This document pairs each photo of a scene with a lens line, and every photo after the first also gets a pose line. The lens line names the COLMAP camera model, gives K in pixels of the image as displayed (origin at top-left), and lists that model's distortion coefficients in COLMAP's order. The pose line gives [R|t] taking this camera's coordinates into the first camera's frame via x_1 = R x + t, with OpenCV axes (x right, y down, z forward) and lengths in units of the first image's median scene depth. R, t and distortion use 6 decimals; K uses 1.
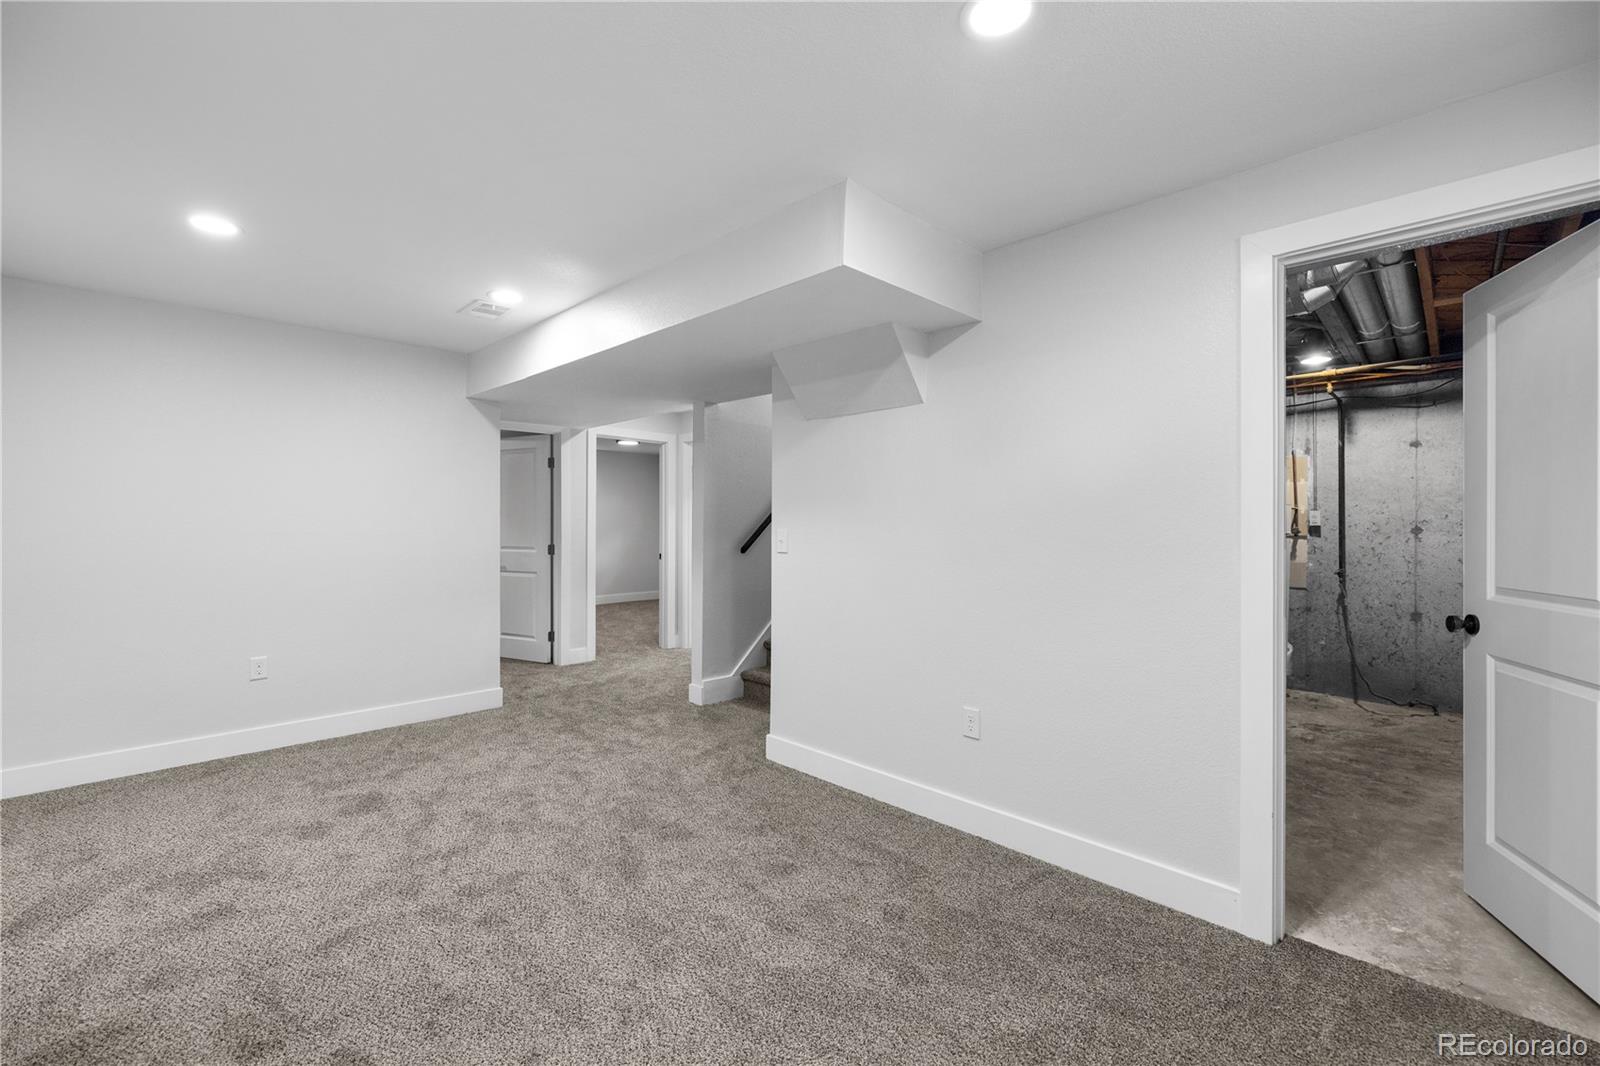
lens RADIAL K [[681.7, 0, 797.5], [0, 681.7, 541.9], [0, 0, 1]] dist [0.001097, 0.000261]
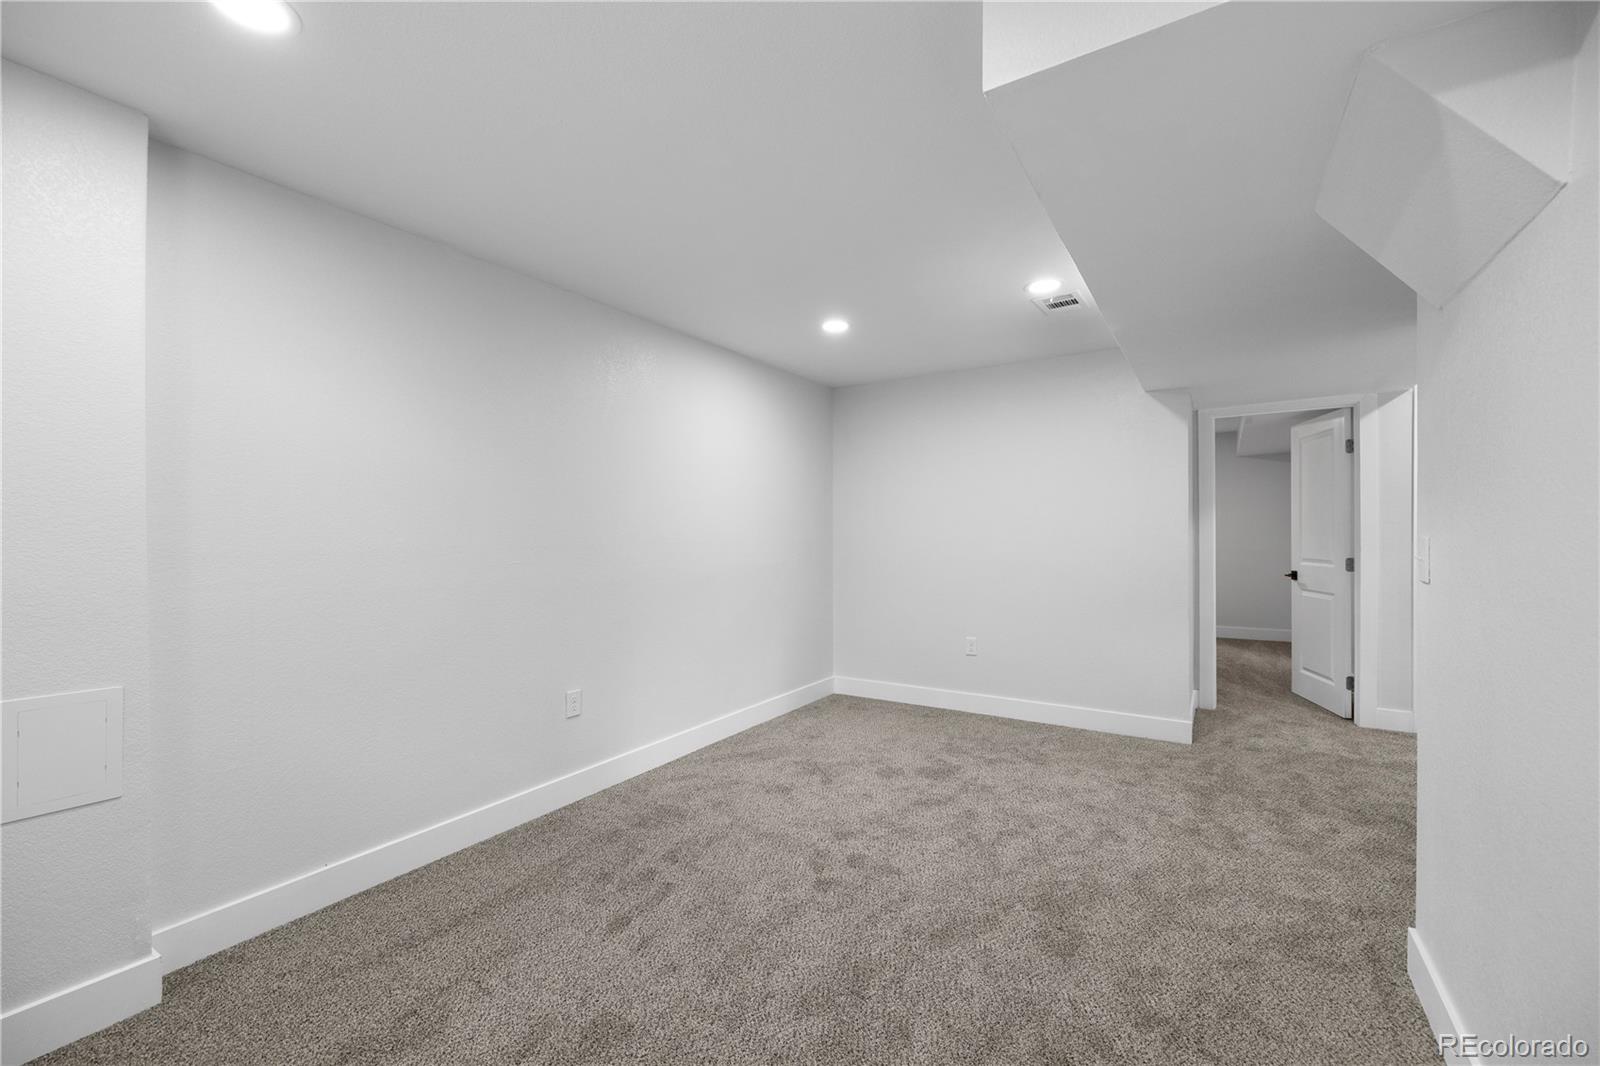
lens RADIAL K [[681.7, 0, 797.5], [0, 681.7, 541.9], [0, 0, 1]] dist [0.001097, 0.000261]
pose [[0.198420, 0.007985, -0.980085, 0.394535], [-0.020374, 0.999784, 0.004021, -0.005988], [0.979905, 0.019171, 0.198540, 0.453586]]
